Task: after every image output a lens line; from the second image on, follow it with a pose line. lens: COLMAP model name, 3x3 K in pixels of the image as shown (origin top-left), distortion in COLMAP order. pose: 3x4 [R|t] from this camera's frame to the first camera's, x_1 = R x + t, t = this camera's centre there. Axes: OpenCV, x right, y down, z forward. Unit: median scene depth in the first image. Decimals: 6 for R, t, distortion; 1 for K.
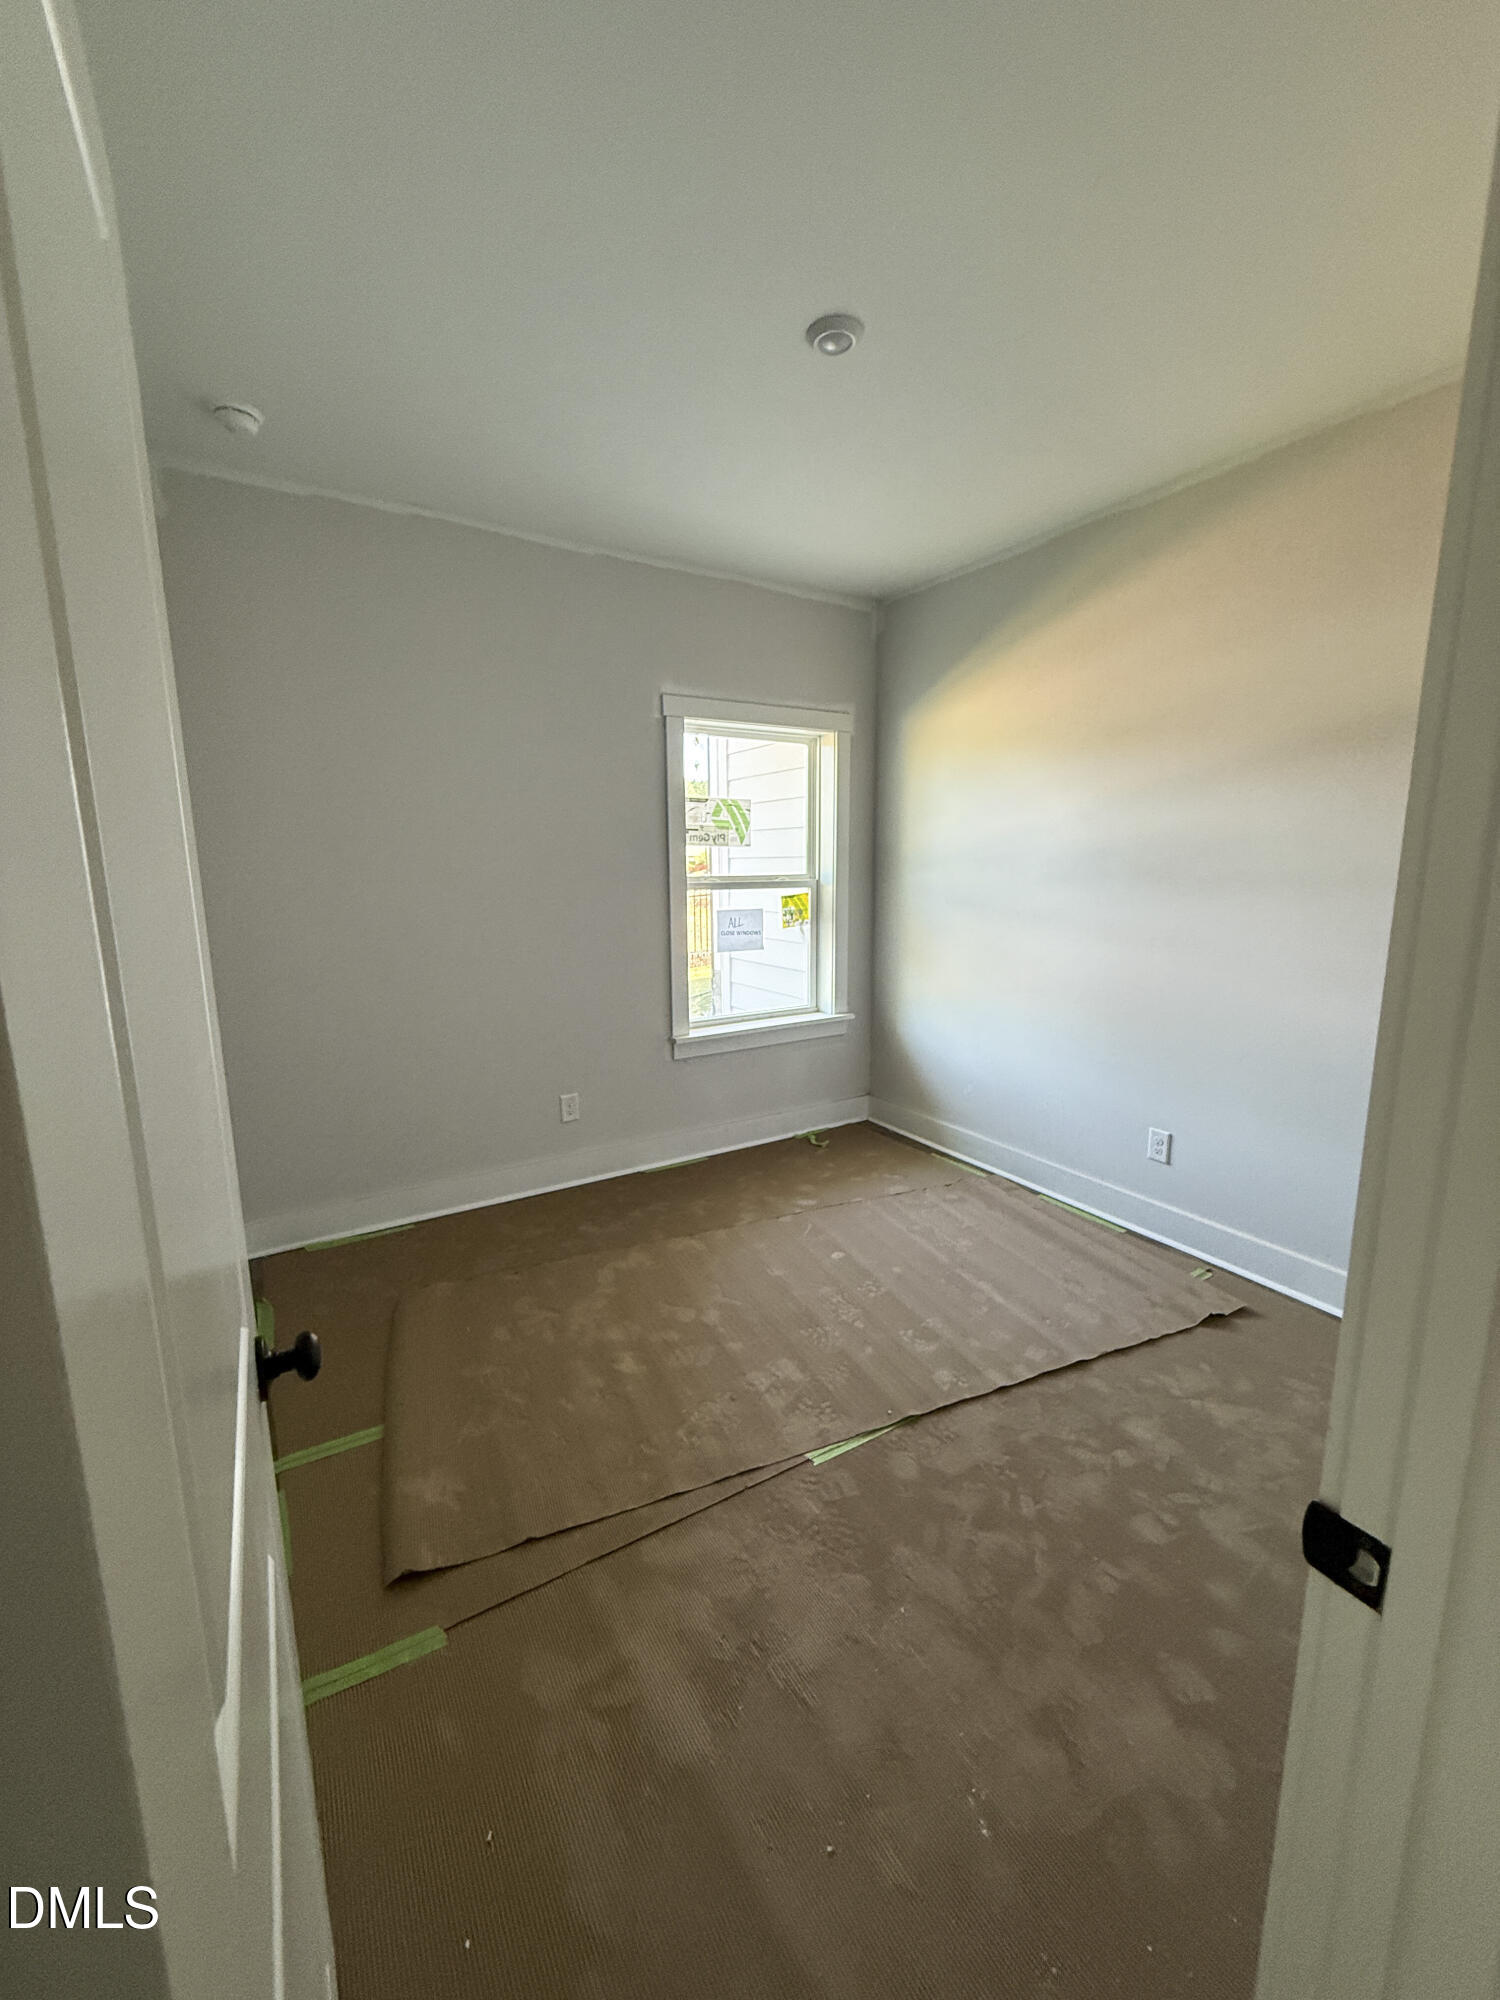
lens RADIAL K [[799.9, 0, 750.0], [0, 799.9, 1000.0], [0, 0, 1]] dist [-0.002458, -0.000051]
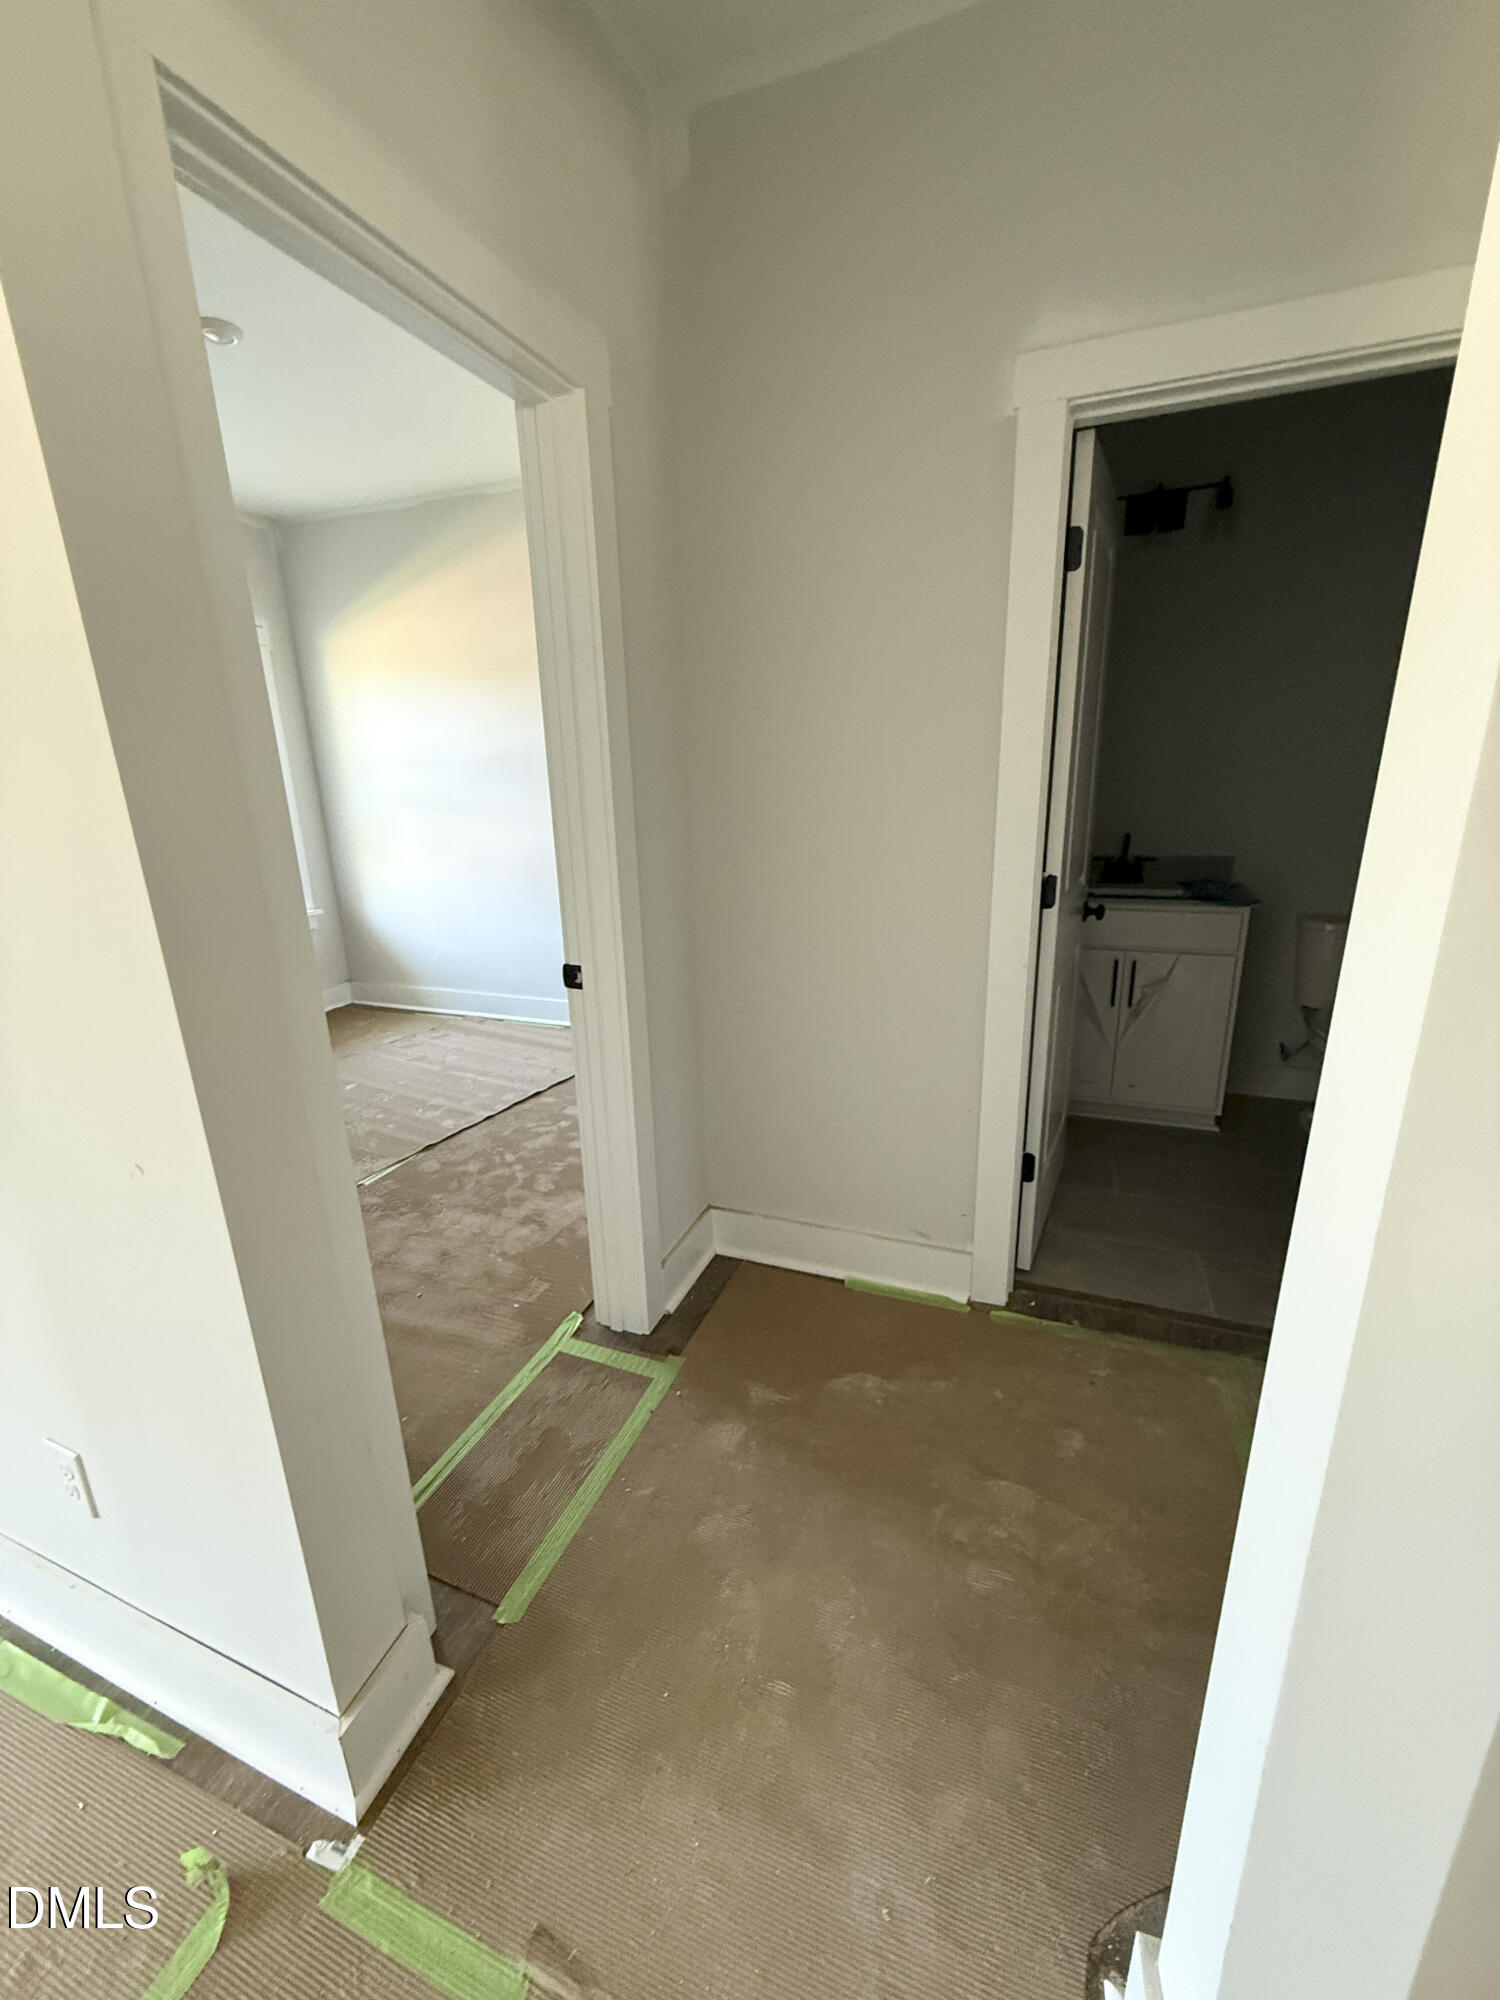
lens RADIAL K [[799.9, 0, 750.0], [0, 799.9, 1000.0], [0, 0, 1]] dist [-0.002458, -0.000051]
pose [[0.792714, -0.178187, 0.582971, -0.127762], [0.121886, 0.983345, 0.134823, 0.120407], [-0.597285, -0.035820, 0.801229, -0.472066]]
